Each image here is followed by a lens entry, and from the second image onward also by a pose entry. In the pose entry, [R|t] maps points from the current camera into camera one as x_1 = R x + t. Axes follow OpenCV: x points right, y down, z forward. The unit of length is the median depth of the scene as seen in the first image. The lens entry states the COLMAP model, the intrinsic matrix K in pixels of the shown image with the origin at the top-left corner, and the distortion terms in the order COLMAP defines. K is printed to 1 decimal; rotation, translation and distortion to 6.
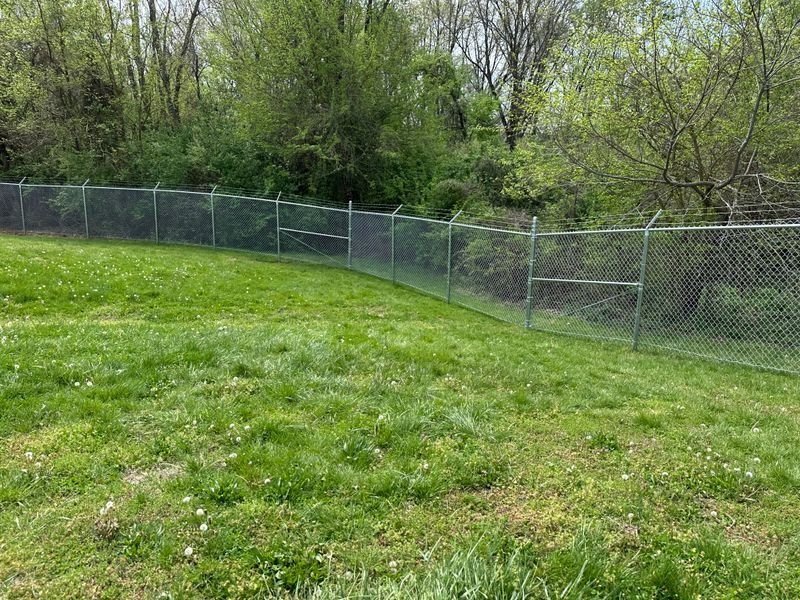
lens RADIAL K [[553.4, 0, 400.0], [0, 553.4, 300.0], [0, 0, 1]] dist [0.023127, -0.040151]
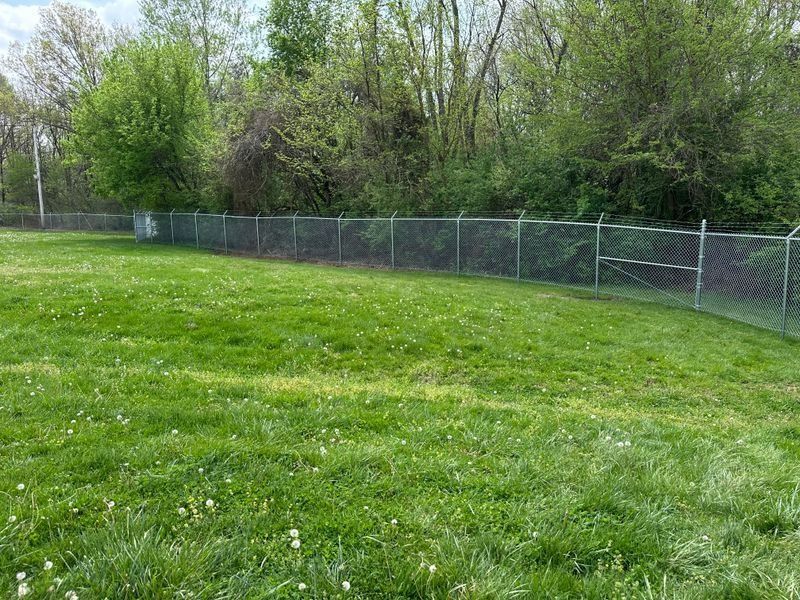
lens RADIAL K [[554.7, 0, 400.0], [0, 554.7, 300.0], [0, 0, 1]] dist [0.182792, -0.269690]
pose [[0.886905, 0.023948, -0.461331, -0.084675], [-0.043524, 0.998545, -0.031839, -0.024553], [0.459898, 0.048317, 0.886656, 0.112540]]
